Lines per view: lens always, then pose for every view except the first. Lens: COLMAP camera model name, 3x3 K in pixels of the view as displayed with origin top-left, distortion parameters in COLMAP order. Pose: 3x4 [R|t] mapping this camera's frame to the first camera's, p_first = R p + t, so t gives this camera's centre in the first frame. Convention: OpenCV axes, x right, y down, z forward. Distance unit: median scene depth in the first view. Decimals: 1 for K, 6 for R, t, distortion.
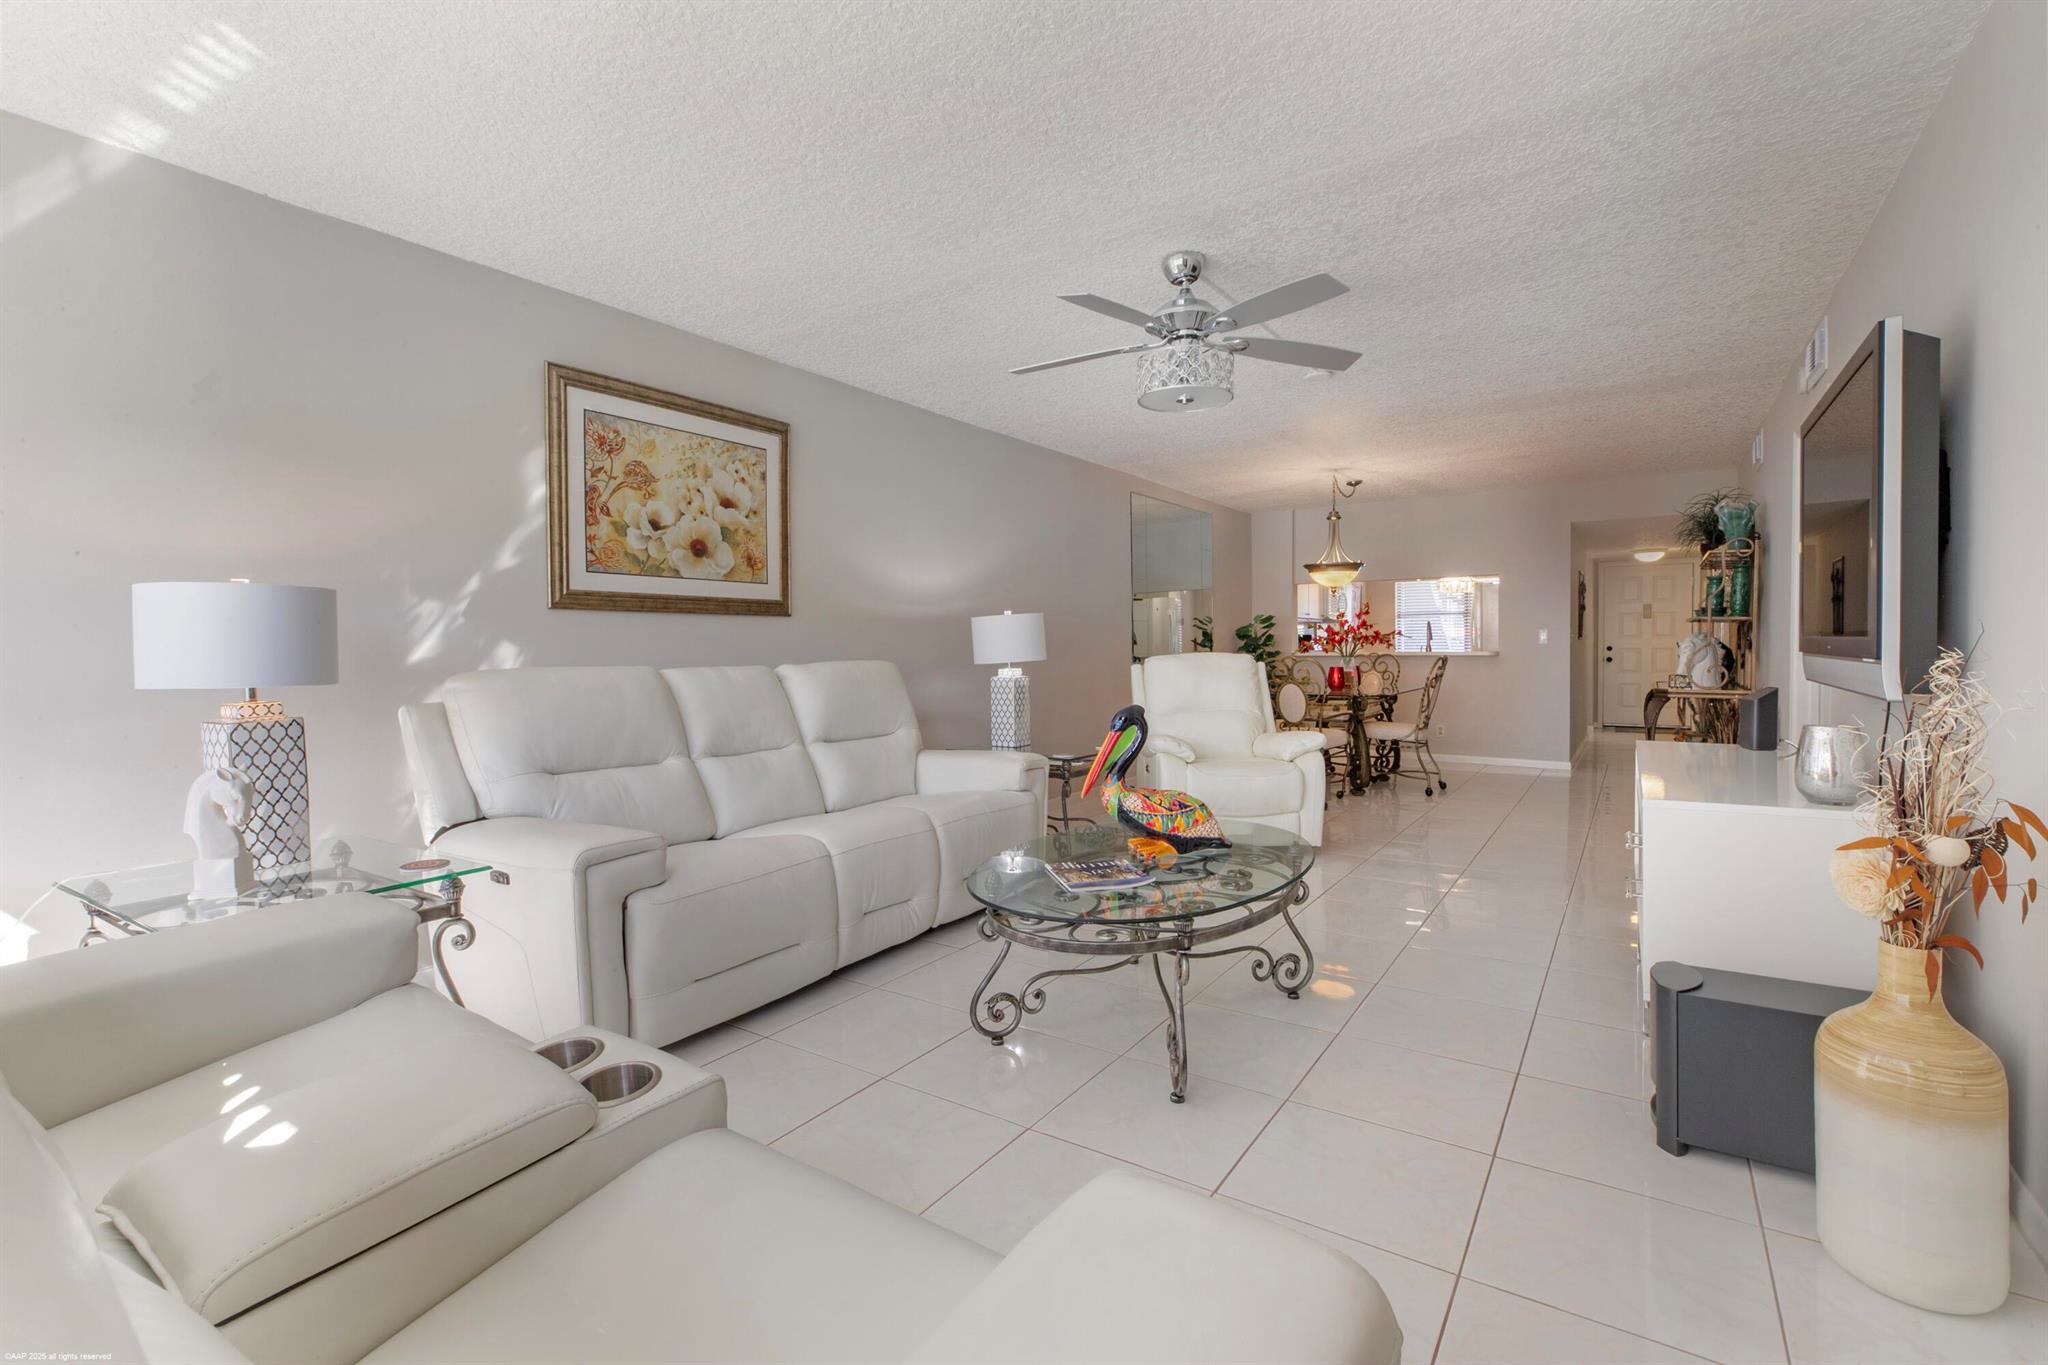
lens RADIAL K [[938.1, 0, 1015.8], [0, 938.1, 679.8], [0, 0, 1]] dist [0.000462, -0.000030]
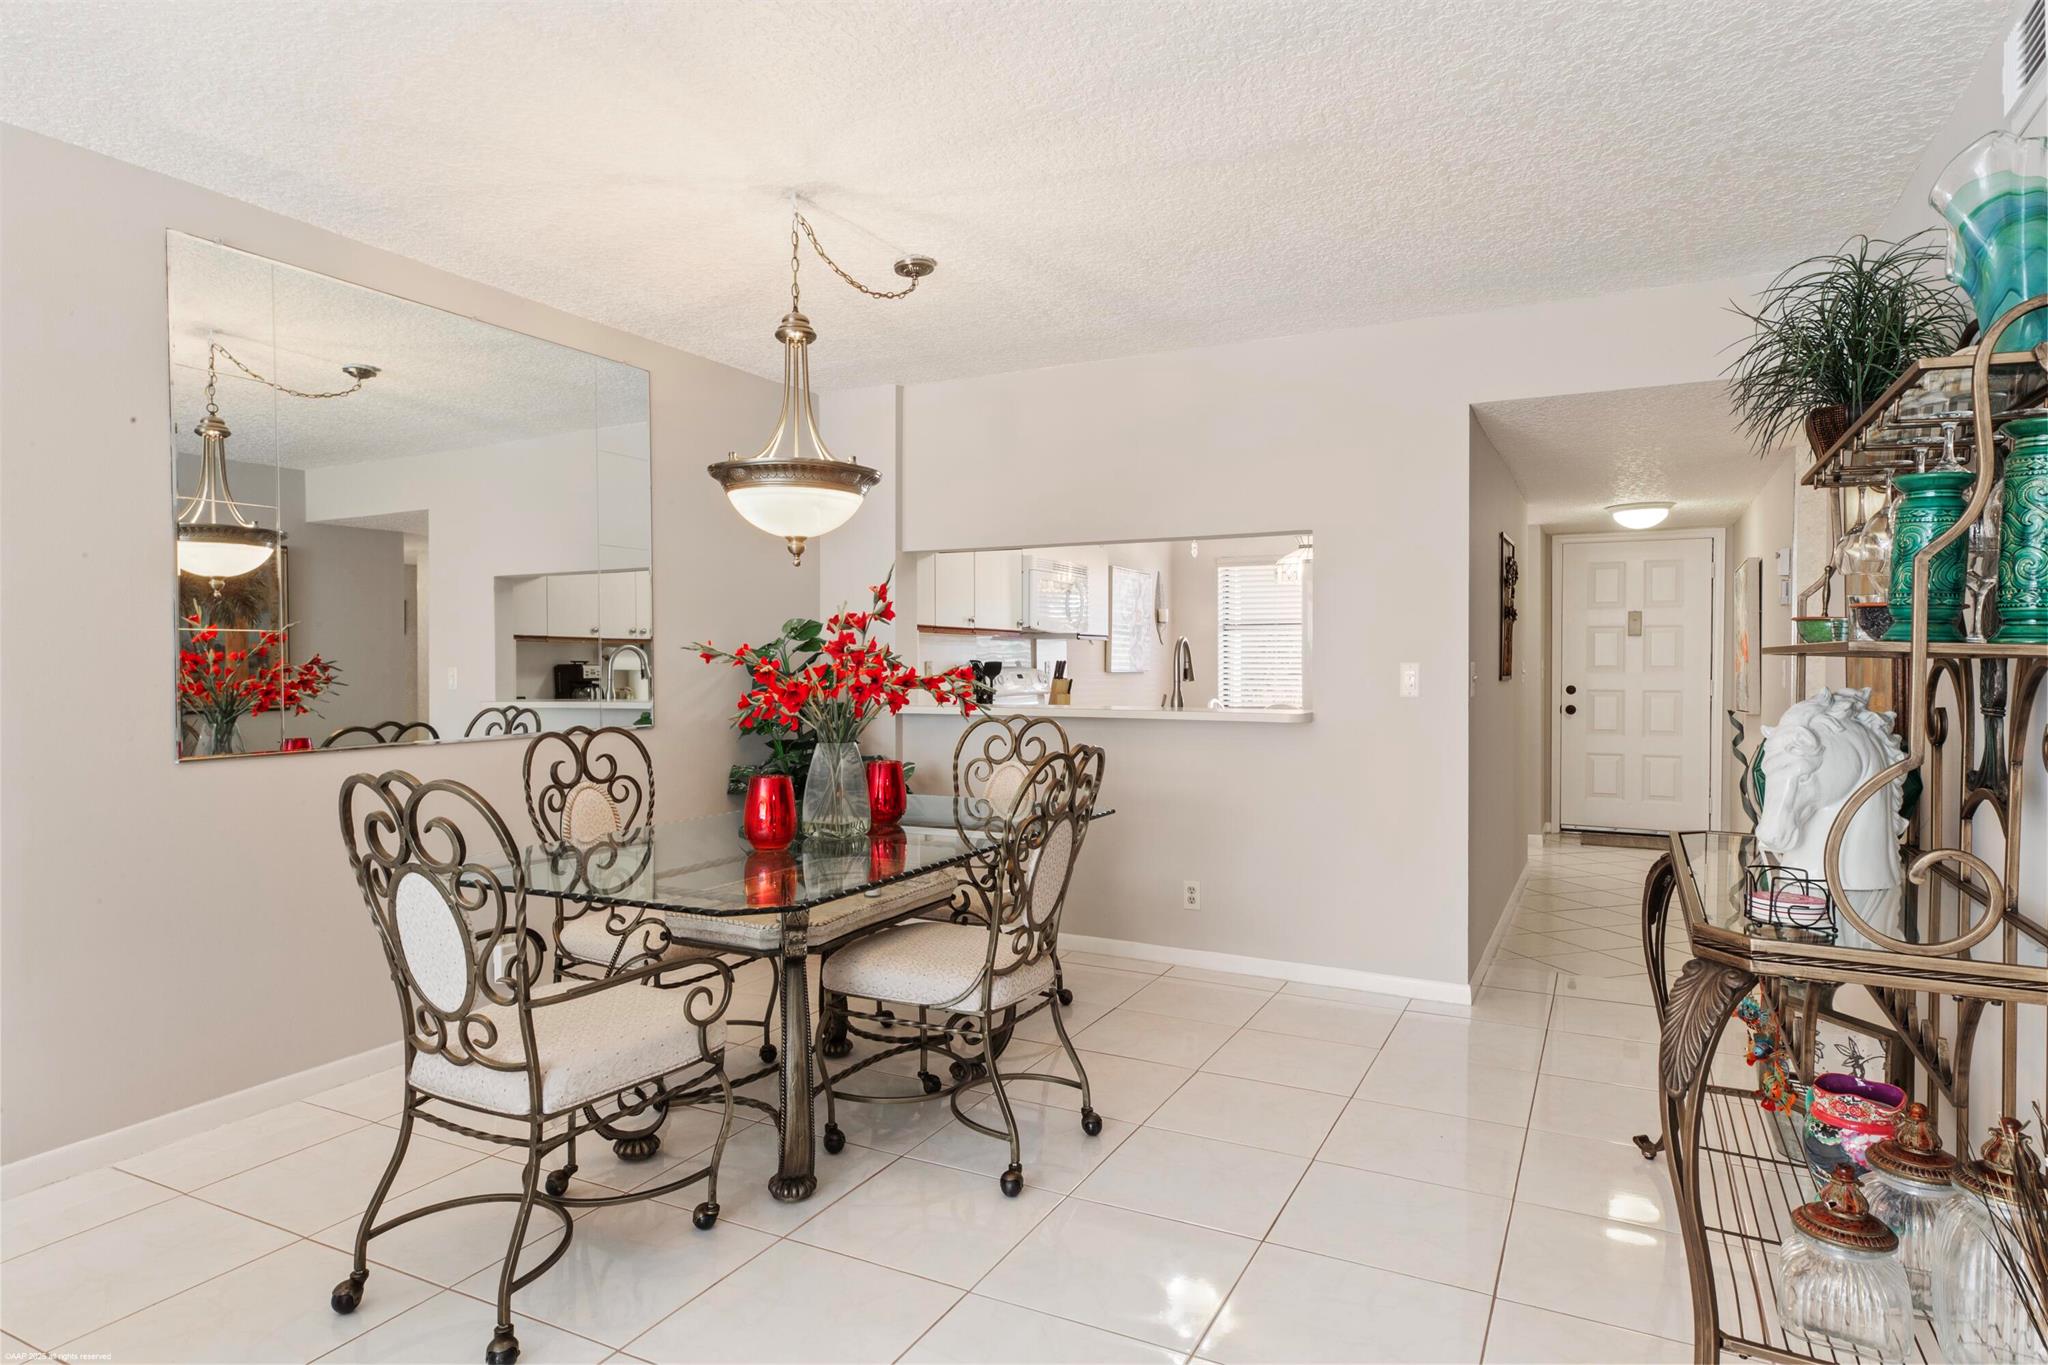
lens RADIAL K [[1169.8, 0, 1023.3], [0, 1169.8, 679.2], [0, 0, 1]] dist [0.004997, 0.000240]
pose [[0.992991, 0.008489, 0.117887, 0.266959], [-0.006272, 0.999797, -0.019169, -0.028460], [-0.118026, 0.018295, 0.992842, 0.407784]]
